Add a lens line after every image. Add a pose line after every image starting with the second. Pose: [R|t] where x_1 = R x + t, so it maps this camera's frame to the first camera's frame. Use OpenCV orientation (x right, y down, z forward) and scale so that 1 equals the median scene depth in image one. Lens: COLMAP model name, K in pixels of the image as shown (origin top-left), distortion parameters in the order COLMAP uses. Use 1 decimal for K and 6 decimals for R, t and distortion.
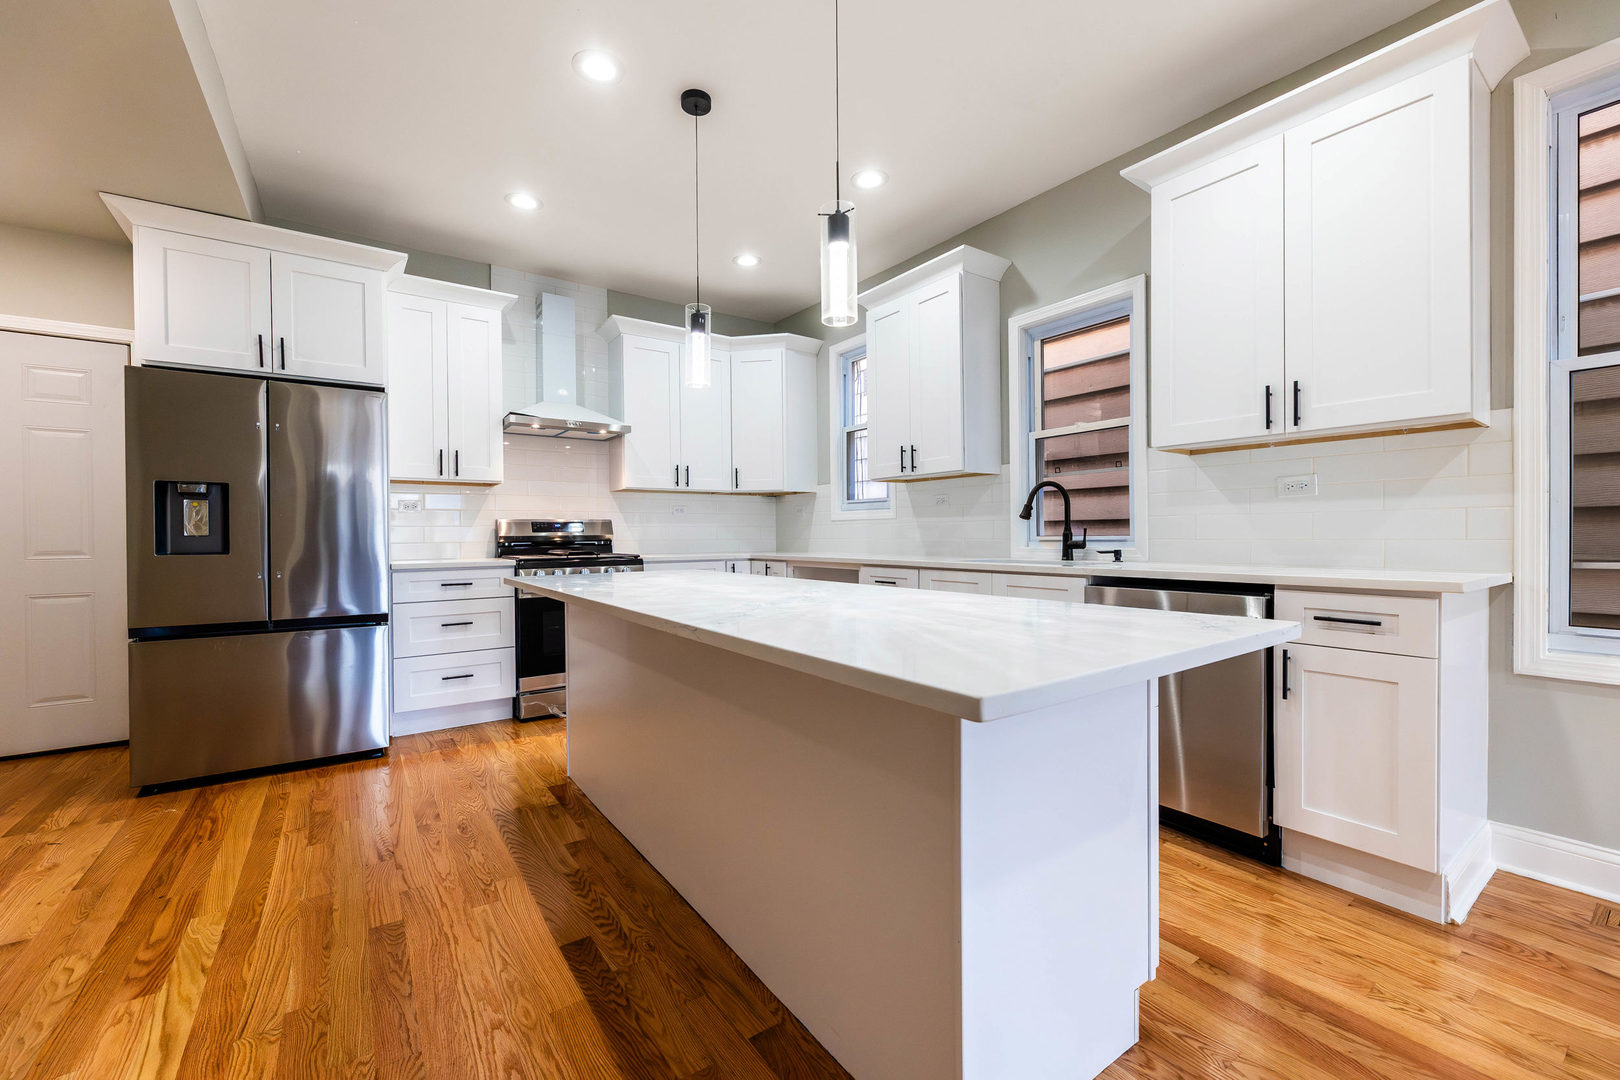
lens RADIAL K [[650.3, 0, 794.9], [0, 650.3, 537.9], [0, 0, 1]] dist [-0.001737, 0.000194]
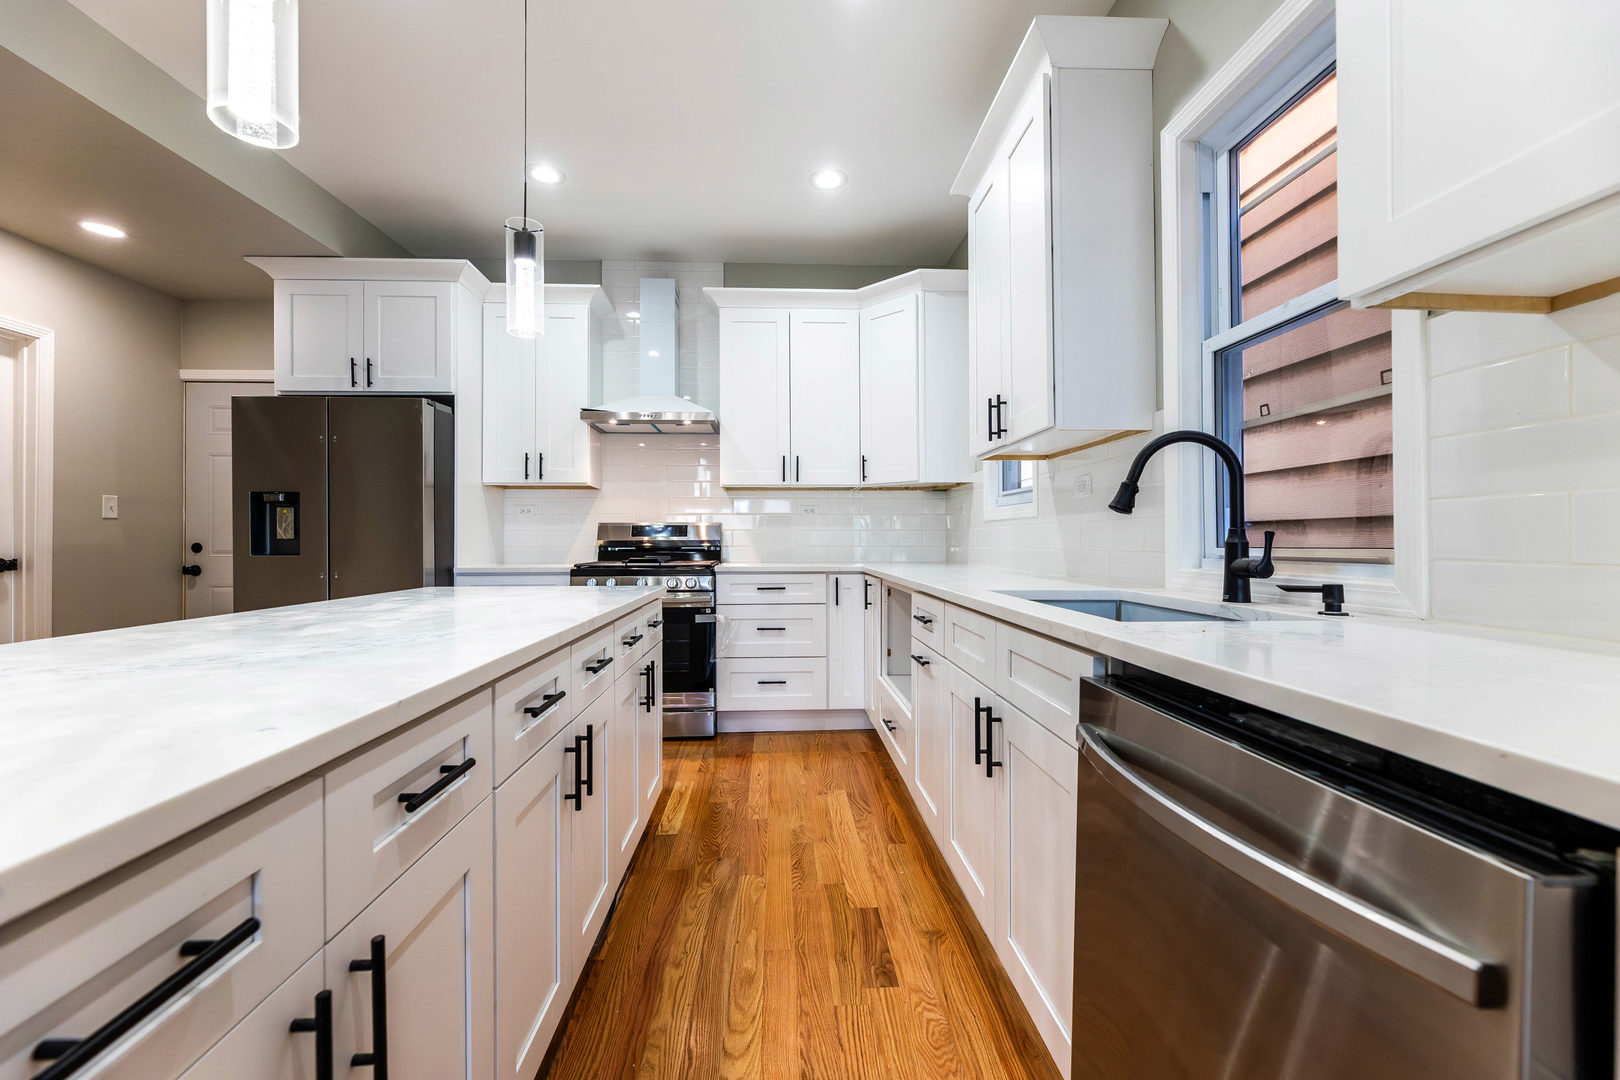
lens RADIAL K [[650.3, 0, 804.1], [0, 650.3, 536.7], [0, 0, 1]] dist [-0.001737, 0.000194]
pose [[0.847740, 0.002637, -0.530405, 0.408574], [-0.006752, 0.999960, -0.005820, -0.006451], [0.530368, 0.008515, 0.847725, 0.458528]]
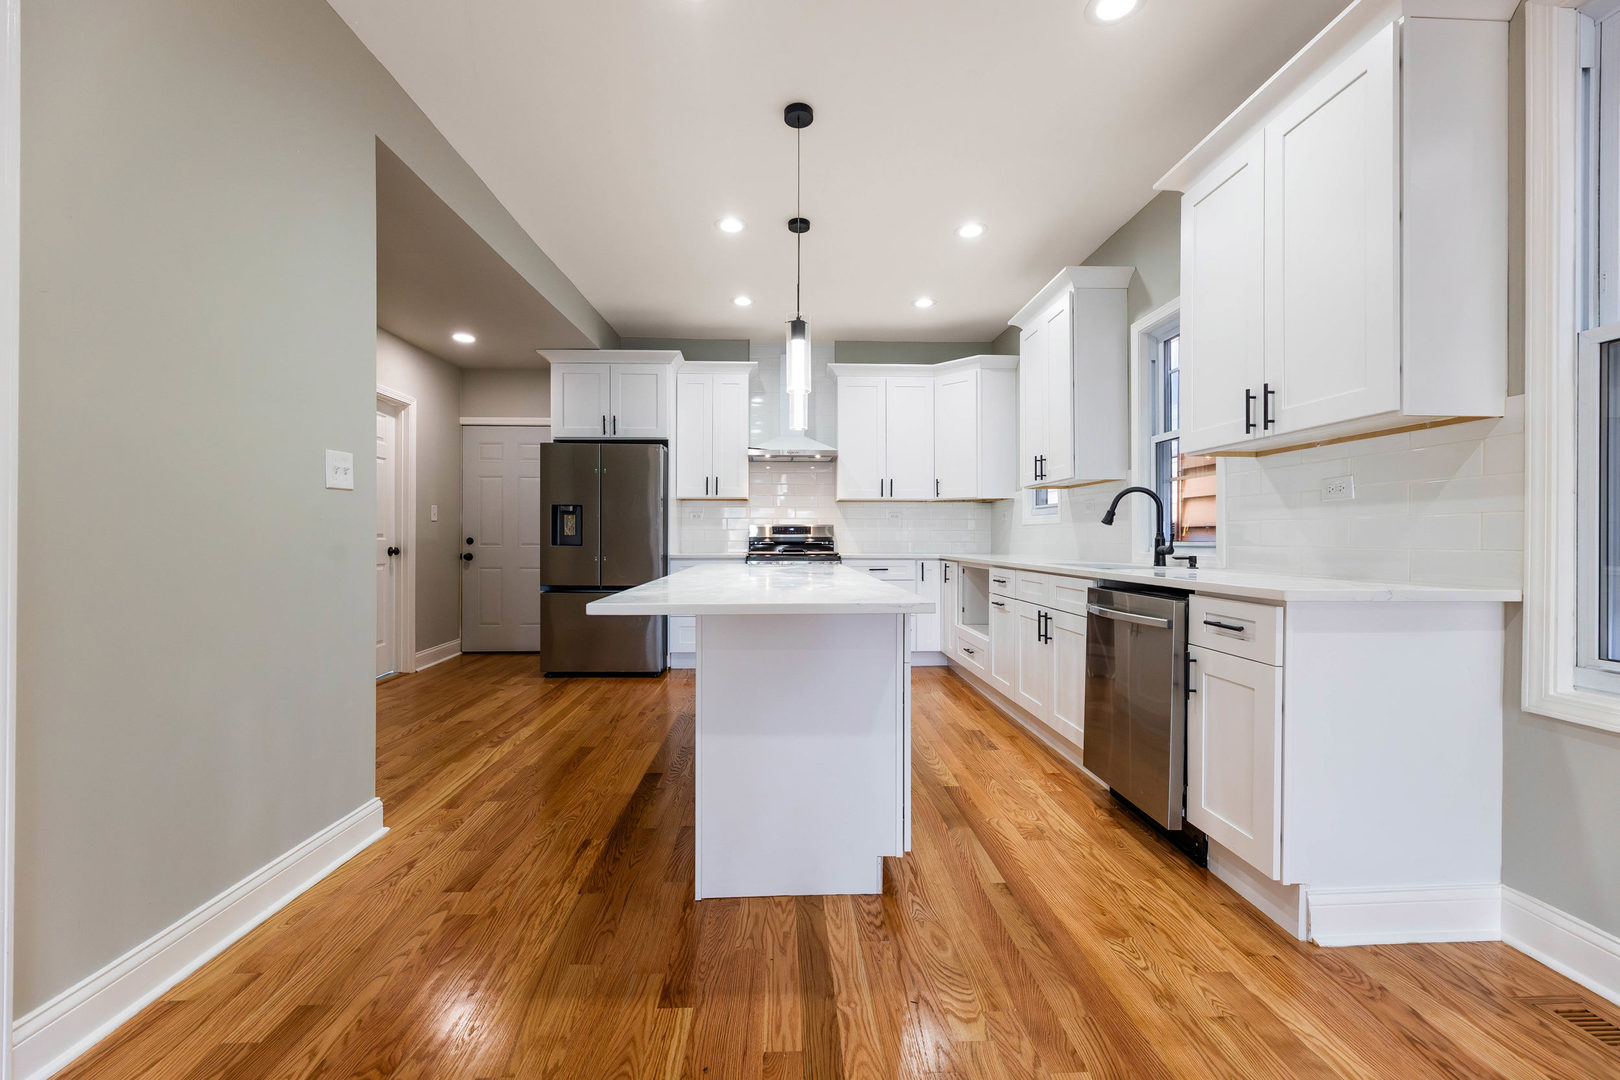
lens RADIAL K [[650.3, 0, 800.8], [0, 650.3, 537.4], [0, 0, 1]] dist [-0.001737, 0.000194]
pose [[0.841908, 0.008413, -0.539556, 0.498622], [-0.010599, 0.999943, -0.000946, -0.002444], [0.539517, 0.006516, 0.841949, -0.132778]]
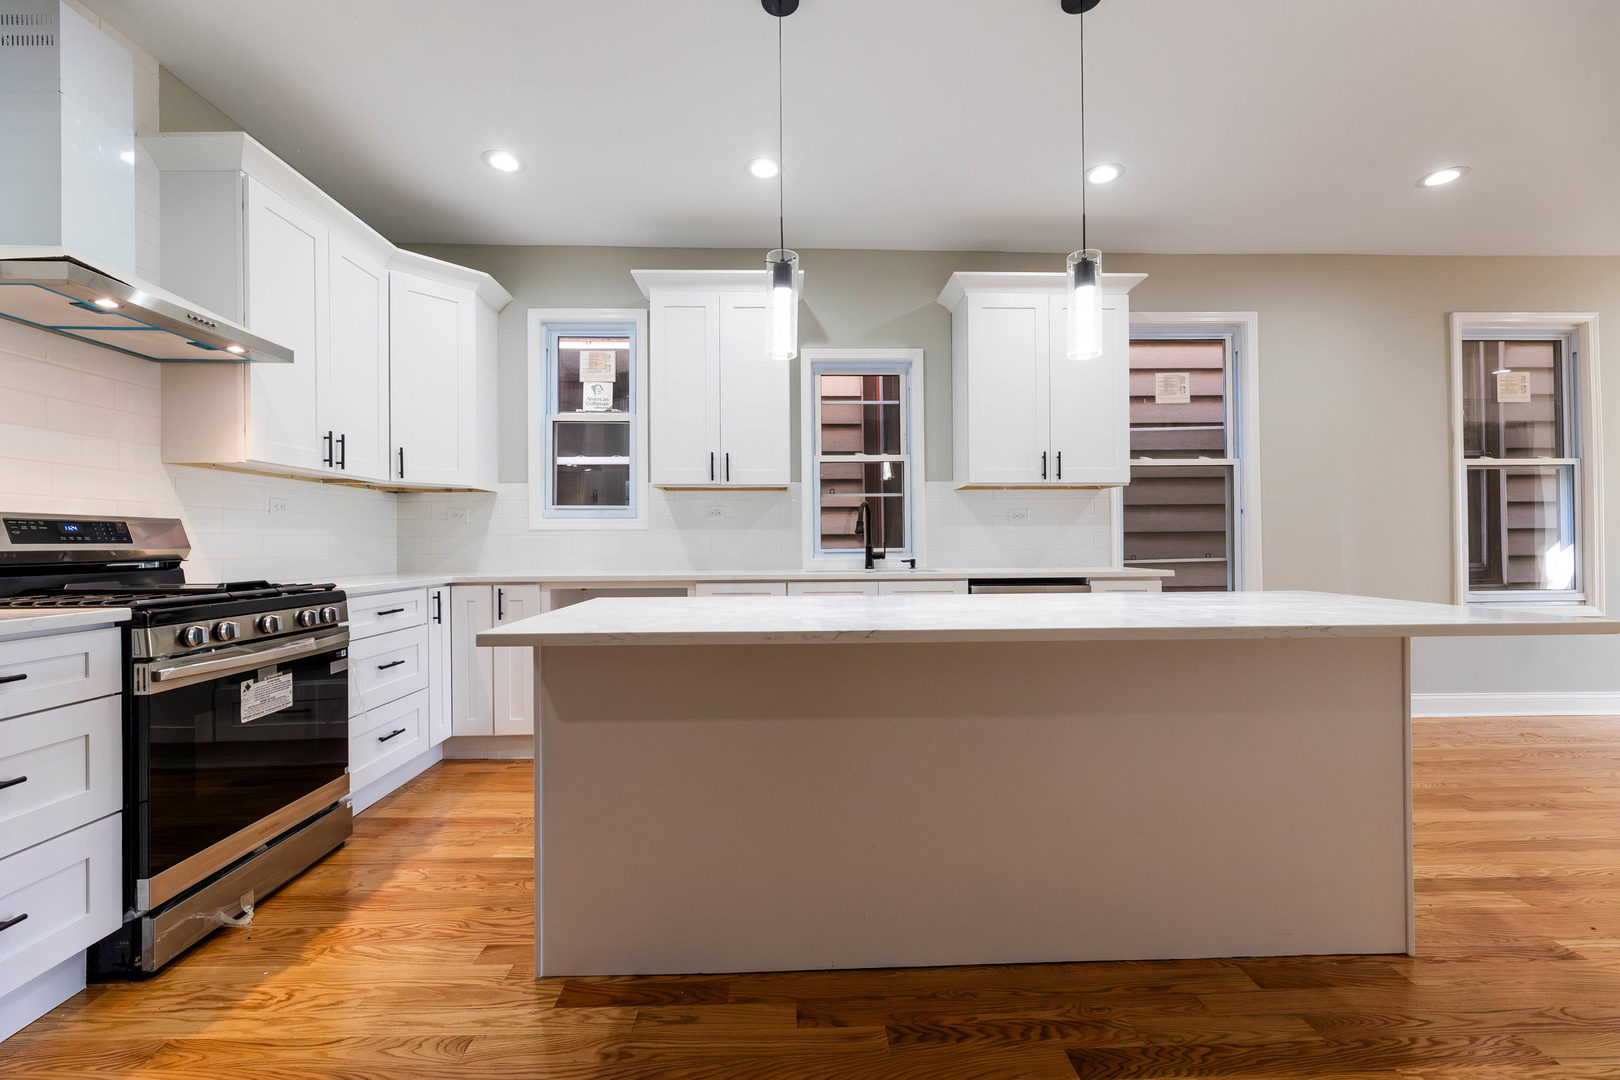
lens RADIAL K [[650.3, 0, 804.7], [0, 650.3, 540.2], [0, 0, 1]] dist [-0.001737, 0.000194]
pose [[0.543676, 0.008688, 0.839250, -0.645520], [0.006990, 0.999865, -0.014879, -0.000951], [-0.839266, 0.013955, 0.543542, 0.459234]]
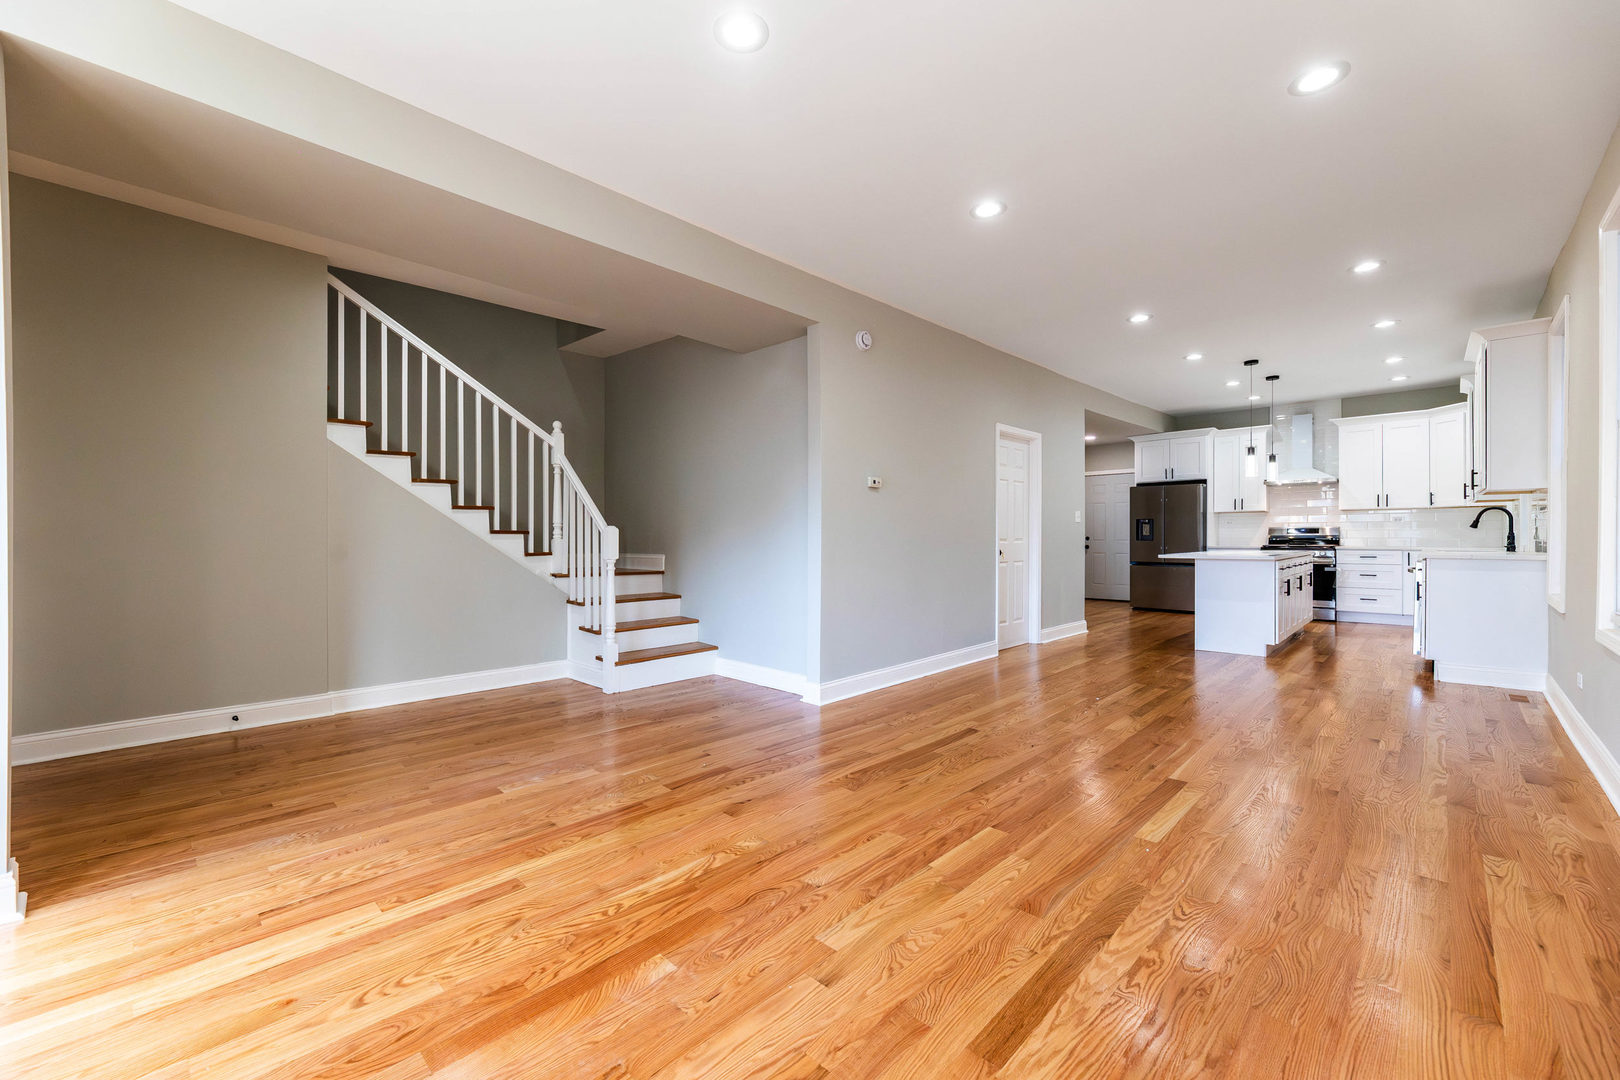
lens RADIAL K [[650.3, 0, 808.1], [0, 650.3, 540.2], [0, 0, 1]] dist [-0.001737, 0.000194]
pose [[0.193664, 0.012413, -0.980989, 1.772305], [-0.003308, 0.999923, 0.011999, -0.010742], [0.981062, 0.000921, 0.193690, -1.183255]]
